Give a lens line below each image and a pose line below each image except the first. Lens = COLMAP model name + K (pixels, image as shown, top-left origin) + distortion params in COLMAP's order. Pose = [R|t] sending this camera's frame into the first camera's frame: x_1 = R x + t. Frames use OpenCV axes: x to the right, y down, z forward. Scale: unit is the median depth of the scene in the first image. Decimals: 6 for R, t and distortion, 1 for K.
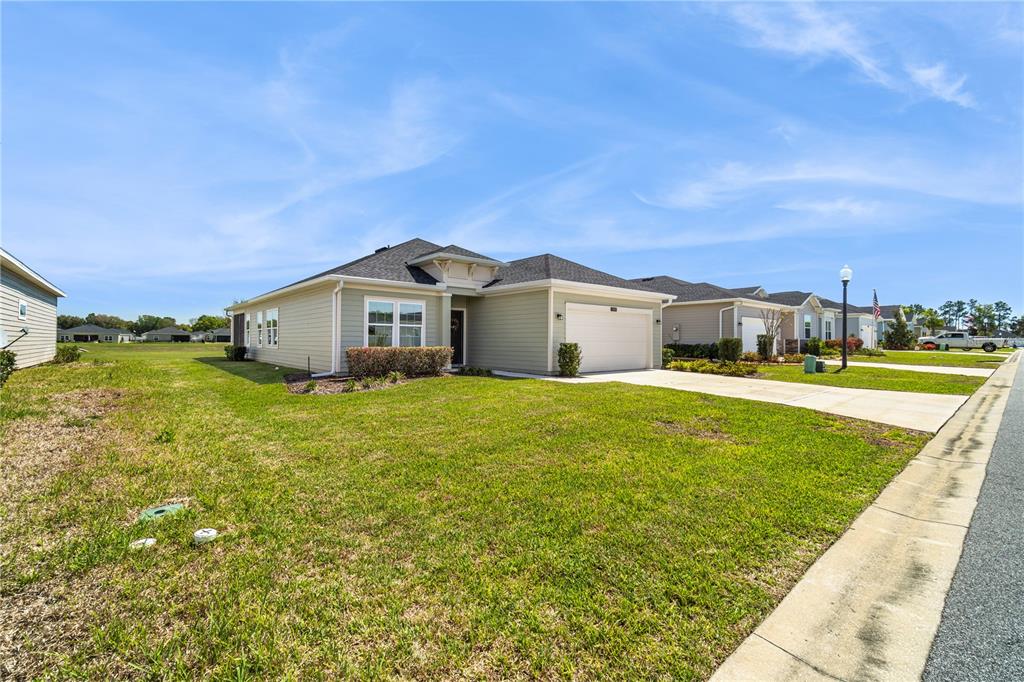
lens RADIAL K [[441.8, 0, 508.0], [0, 441.8, 339.8], [0, 0, 1]] dist [-0.001979, -0.000277]
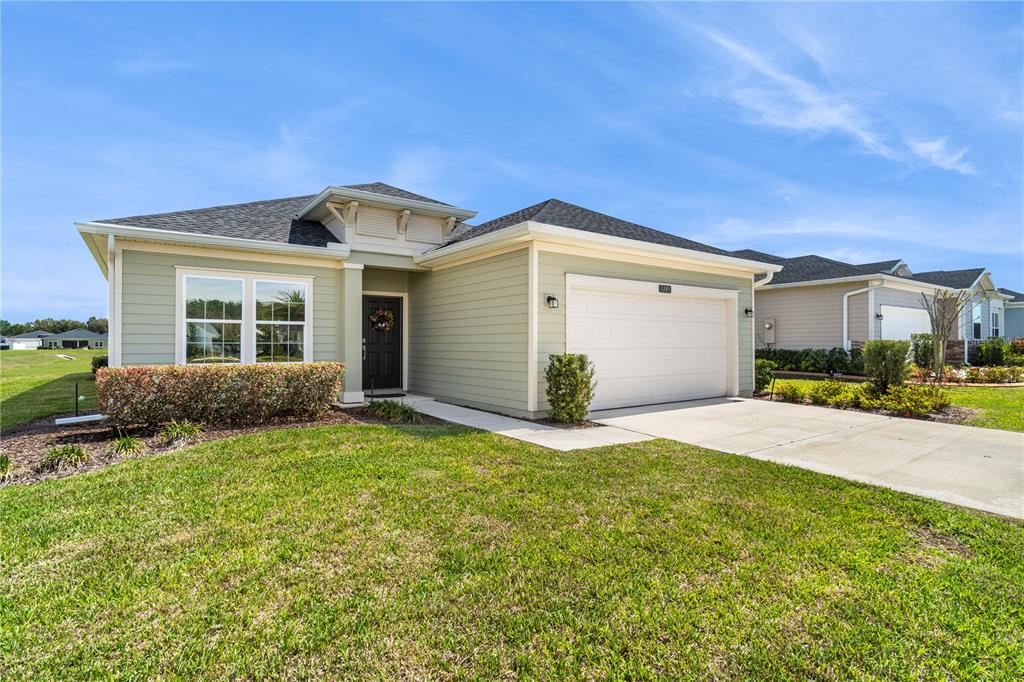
lens RADIAL K [[512.2, 0, 512.0], [0, 512.2, 341.0], [0, 0, 1]] dist [-0.017120, 0.000398]
pose [[0.996784, -0.007682, -0.079765, 0.102295], [0.007479, 0.999968, -0.002835, -0.005572], [0.079785, 0.002229, 0.996810, 0.364179]]
